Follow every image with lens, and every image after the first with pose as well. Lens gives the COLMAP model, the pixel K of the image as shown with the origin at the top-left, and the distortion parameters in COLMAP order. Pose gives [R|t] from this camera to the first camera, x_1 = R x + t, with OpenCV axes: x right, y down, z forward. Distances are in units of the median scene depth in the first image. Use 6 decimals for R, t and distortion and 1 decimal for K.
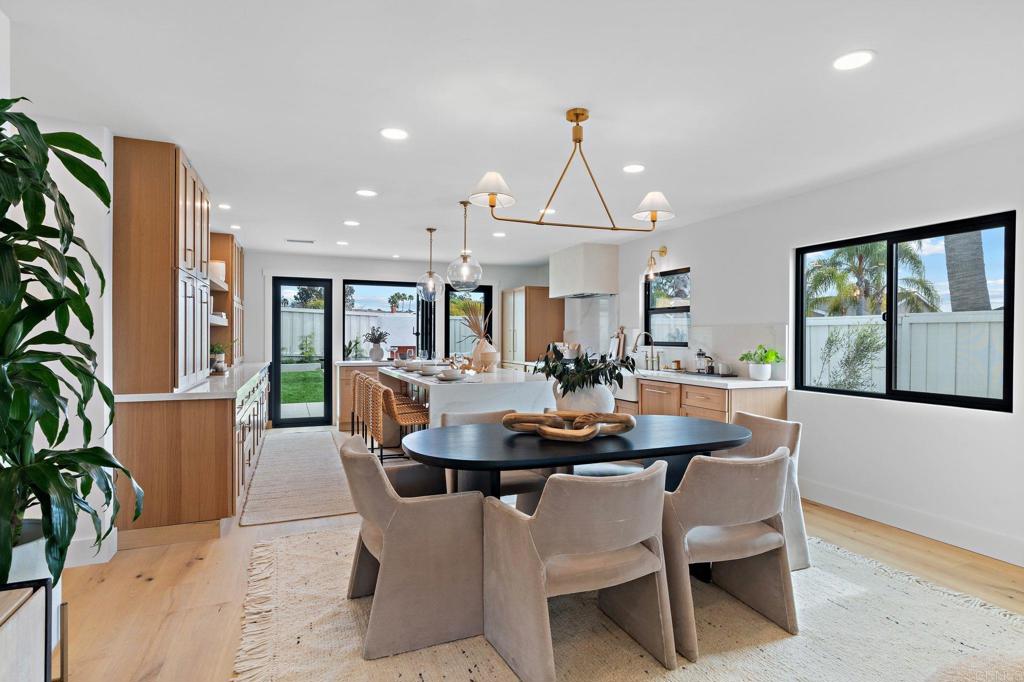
lens RADIAL K [[522.2, 0, 507.5], [0, 522.2, 337.7], [0, 0, 1]] dist [-0.001325, -0.000041]
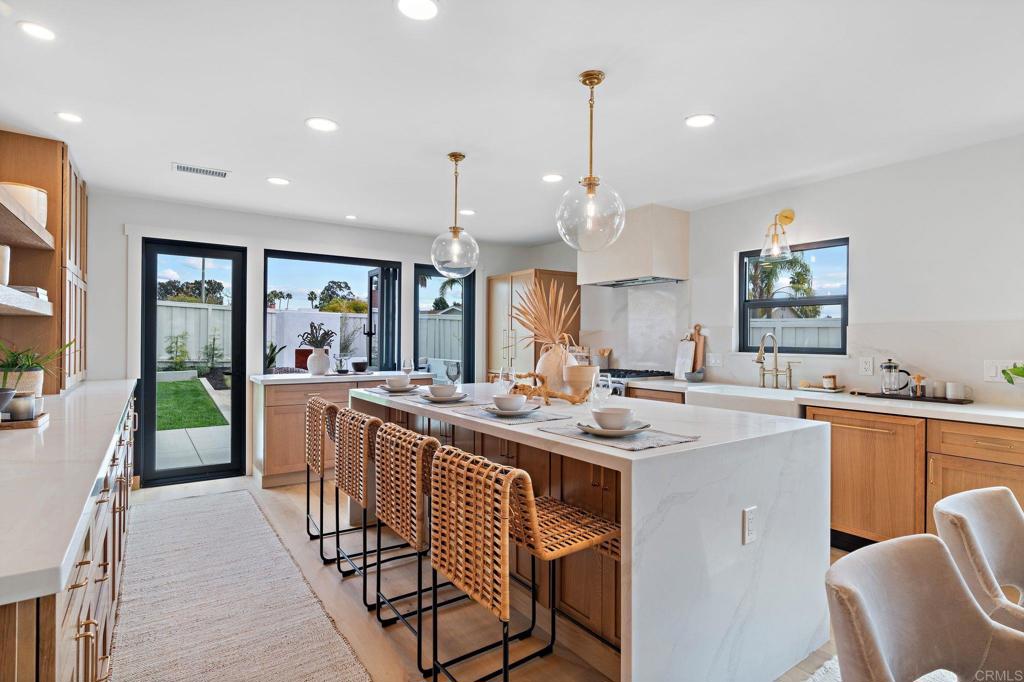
lens RADIAL K [[522.2, 0, 513.0], [0, 522.2, 339.2], [0, 0, 1]] dist [-0.001325, -0.000041]
pose [[0.976137, 0.003673, 0.217123, -0.199732], [-0.003701, 0.999993, -0.000277, -0.000887], [-0.217122, -0.000533, 0.976144, 0.391424]]
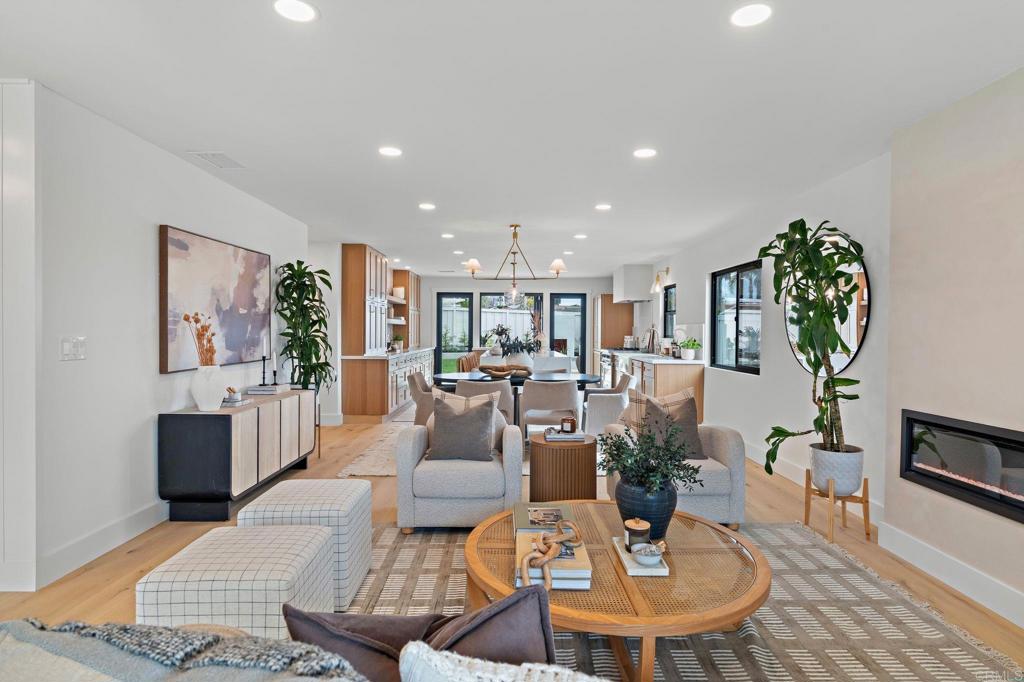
lens RADIAL K [[522.2, 0, 510.8], [0, 522.2, 338.8], [0, 0, 1]] dist [-0.001325, -0.000041]
pose [[0.928523, 0.006995, -0.371210, 0.406311], [-0.002614, 0.999921, 0.012303, 0.001698], [0.371267, -0.010453, 0.928467, -0.440709]]
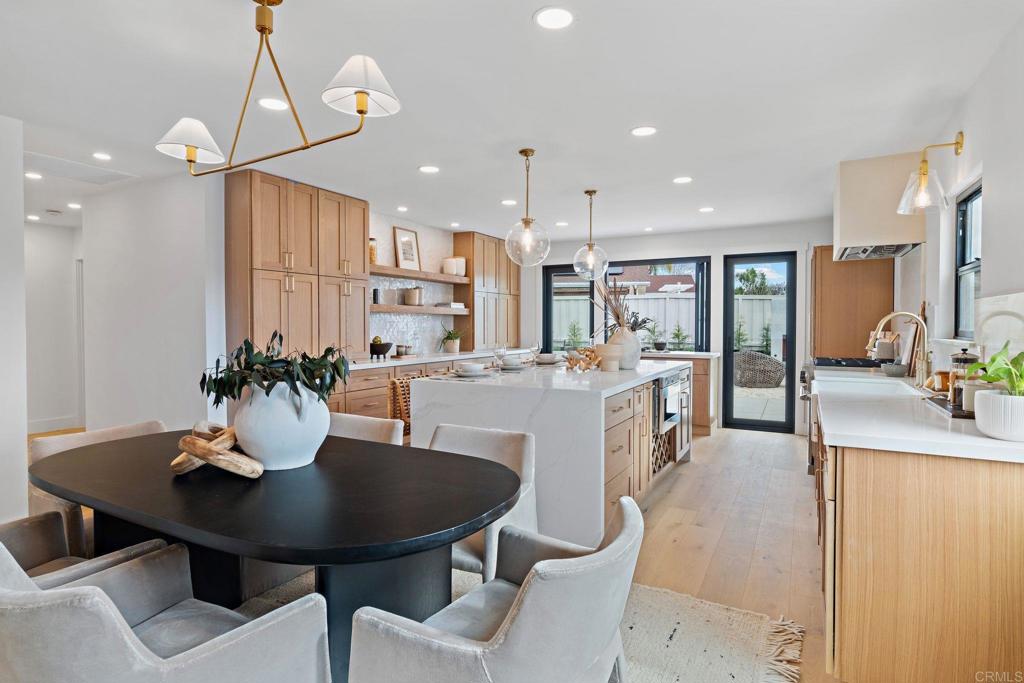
lens RADIAL K [[522.2, 0, 517.3], [0, 522.2, 341.6], [0, 0, 1]] dist [-0.001325, -0.000041]
pose [[0.638338, 0.022285, -0.769434, 0.389403], [0.001644, 0.999539, 0.030313, 0.001943], [0.769754, -0.020615, 0.638007, 0.365887]]
